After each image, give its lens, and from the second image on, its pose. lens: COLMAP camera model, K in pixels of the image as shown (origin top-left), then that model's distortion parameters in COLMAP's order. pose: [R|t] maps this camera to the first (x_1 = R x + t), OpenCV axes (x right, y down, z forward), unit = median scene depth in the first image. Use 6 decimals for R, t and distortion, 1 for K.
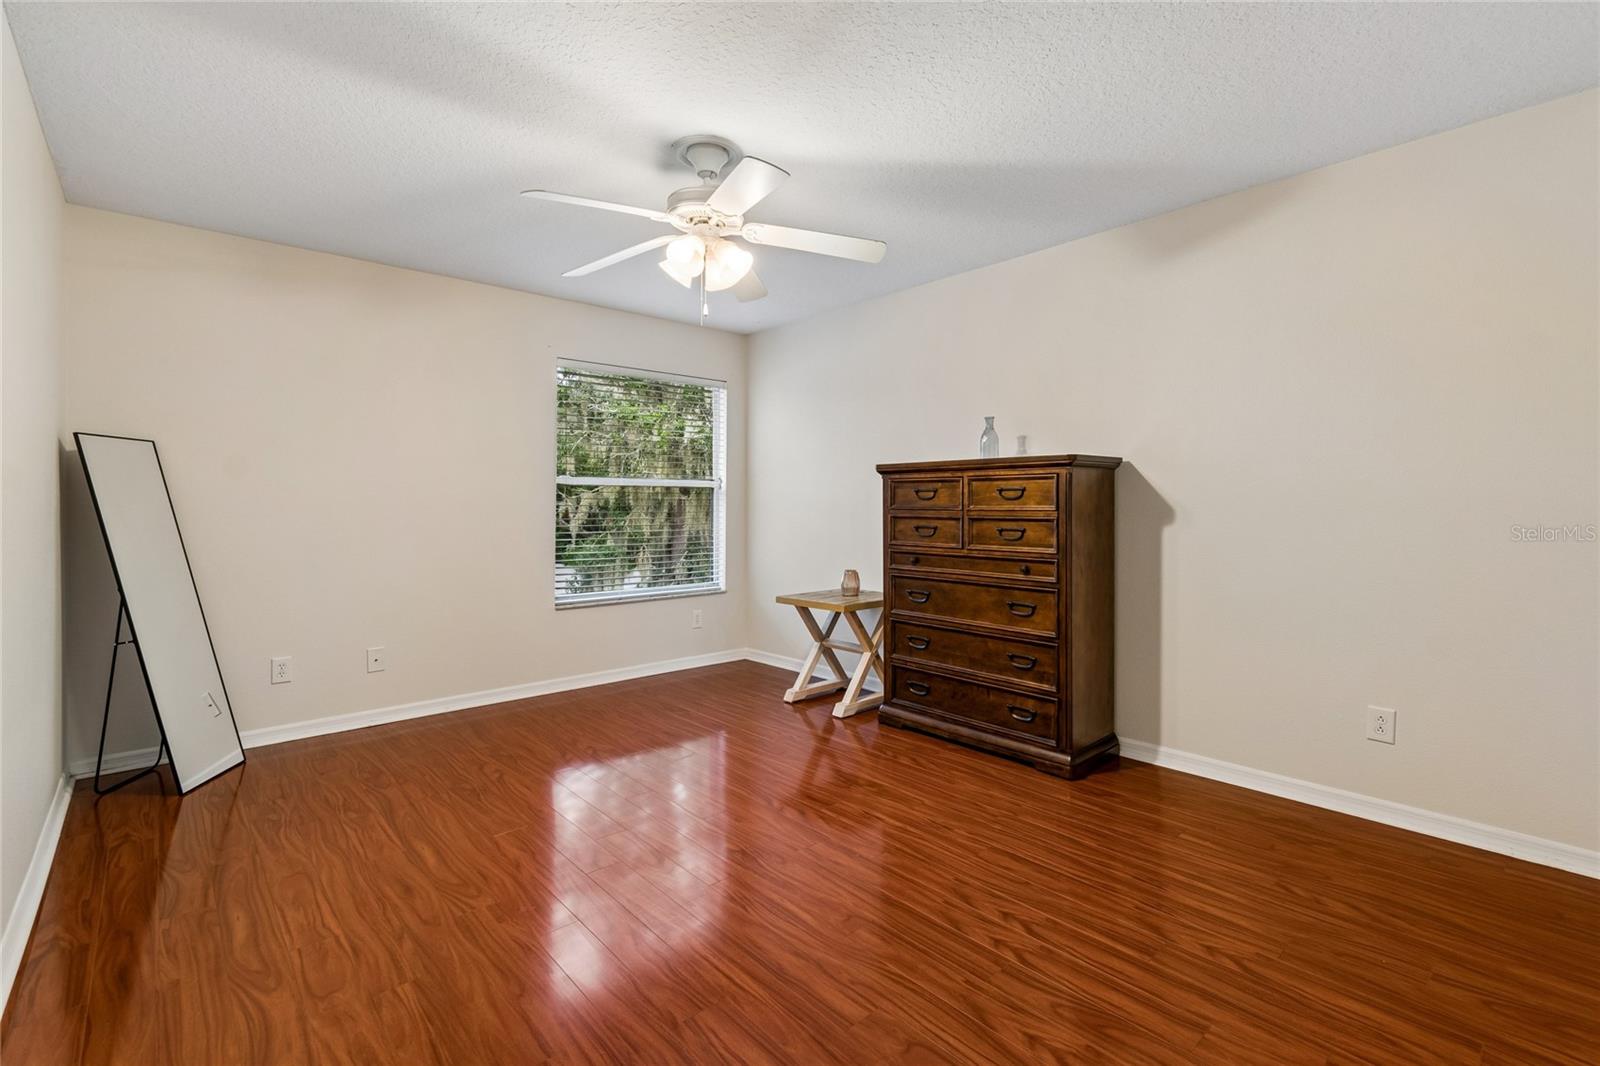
lens RADIAL K [[712.8, 0, 802.3], [0, 712.8, 515.1], [0, 0, 1]] dist [-0.000215, 0.000081]
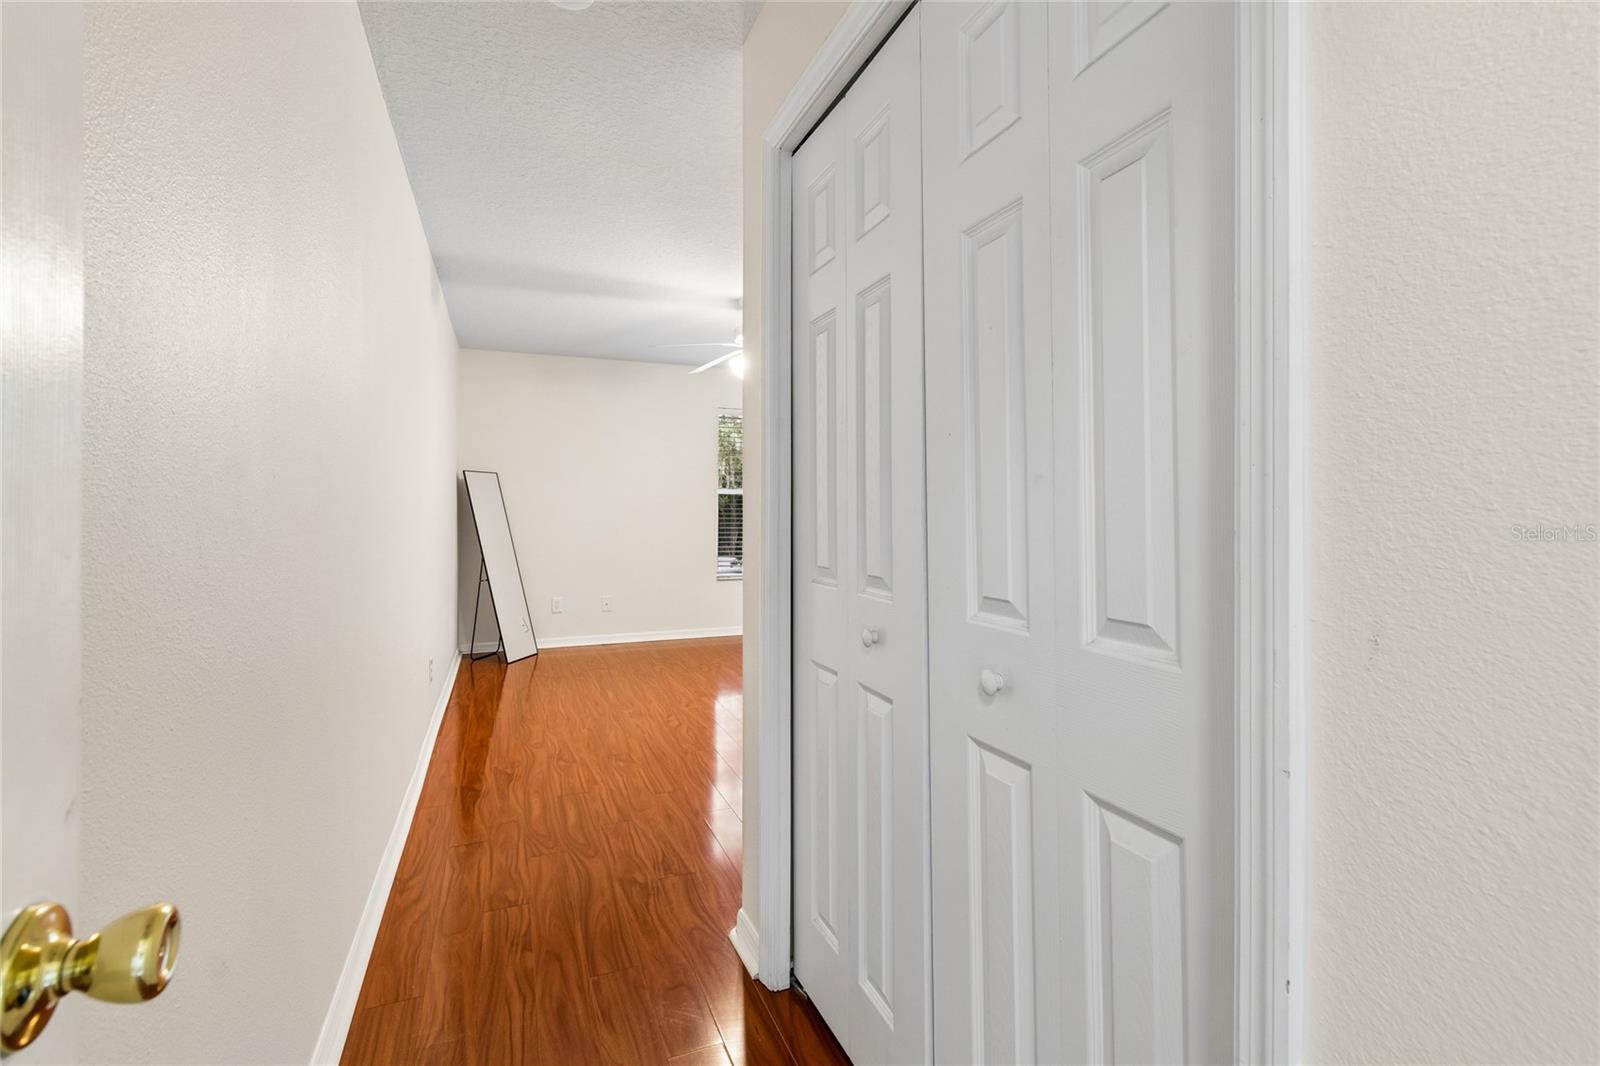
lens RADIAL K [[712.8, 0, 802.3], [0, 712.8, 515.1], [0, 0, 1]] dist [-0.000215, 0.000081]
pose [[0.941950, 0.001664, -0.335750, 0.464881], [-0.003584, 0.999981, -0.005099, 0.010164], [0.335735, 0.006006, 0.941937, -0.482395]]
